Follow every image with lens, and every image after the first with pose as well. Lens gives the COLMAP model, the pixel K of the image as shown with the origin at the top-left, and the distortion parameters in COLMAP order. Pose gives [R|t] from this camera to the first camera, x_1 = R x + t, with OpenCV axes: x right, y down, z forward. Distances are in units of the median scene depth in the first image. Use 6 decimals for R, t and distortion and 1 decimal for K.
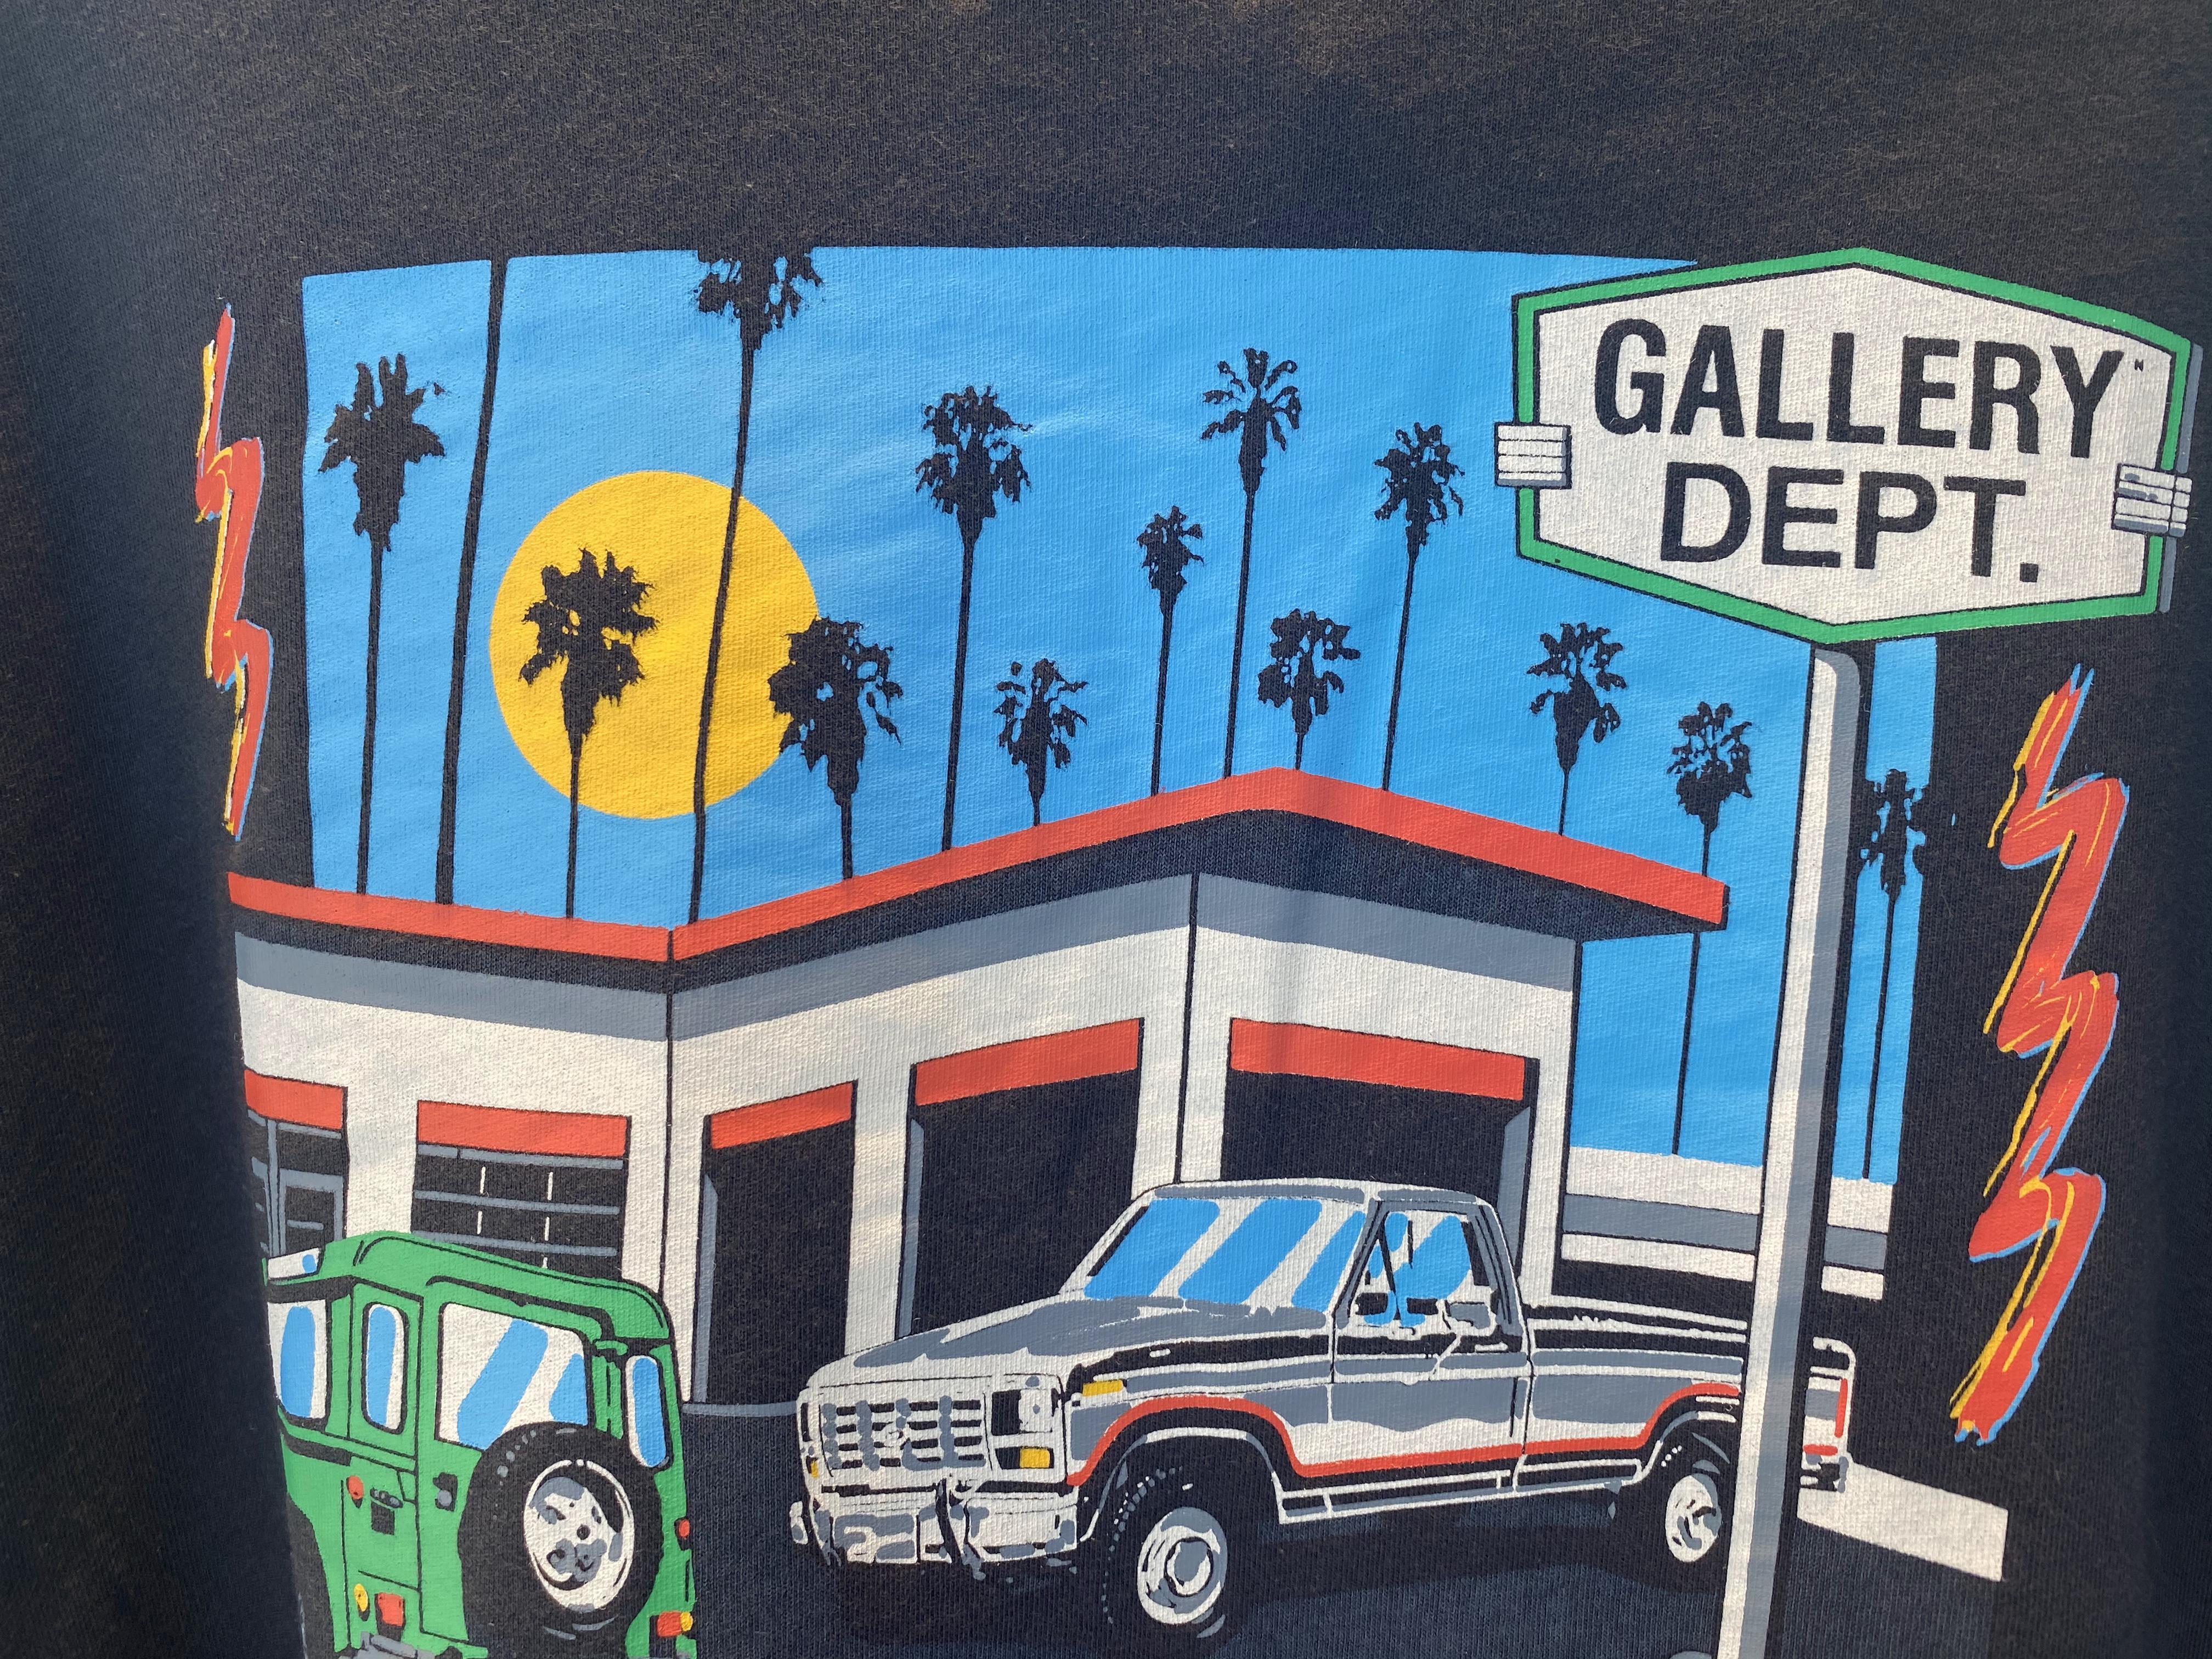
lens RADIAL K [[1685.9, 0, 1109.0], [0, 1685.9, 824.2], [0, 0, 1]] dist [0.022241, -0.083414]
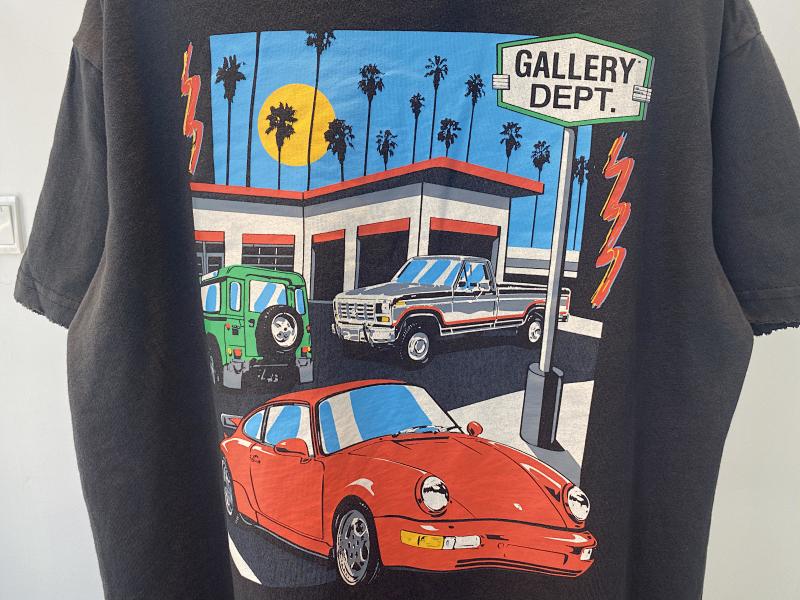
lens RADIAL K [[603.5, 0, 400.4], [0, 603.5, 295.7], [0, 0, 1]] dist [0.148820, -0.463201]
pose [[0.999155, -0.005072, 0.040788, -0.072220], [0.001533, 0.996266, 0.086325, 0.190593], [-0.041073, -0.086190, 0.995432, -0.587639]]
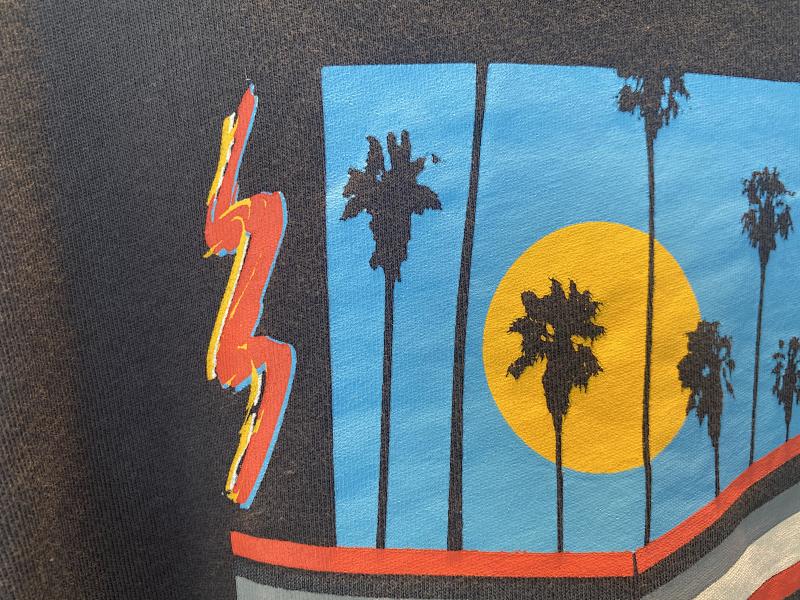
lens RADIAL K [[609.7, 0, 401.1], [0, 609.7, 298.1], [0, 0, 1]] dist [0.022241, -0.083414]
pose [[0.957351, -0.036432, 0.286621, -0.565966], [0.046172, 0.998560, -0.027296, -0.137857], [-0.285214, 0.039366, 0.957655, 0.557275]]
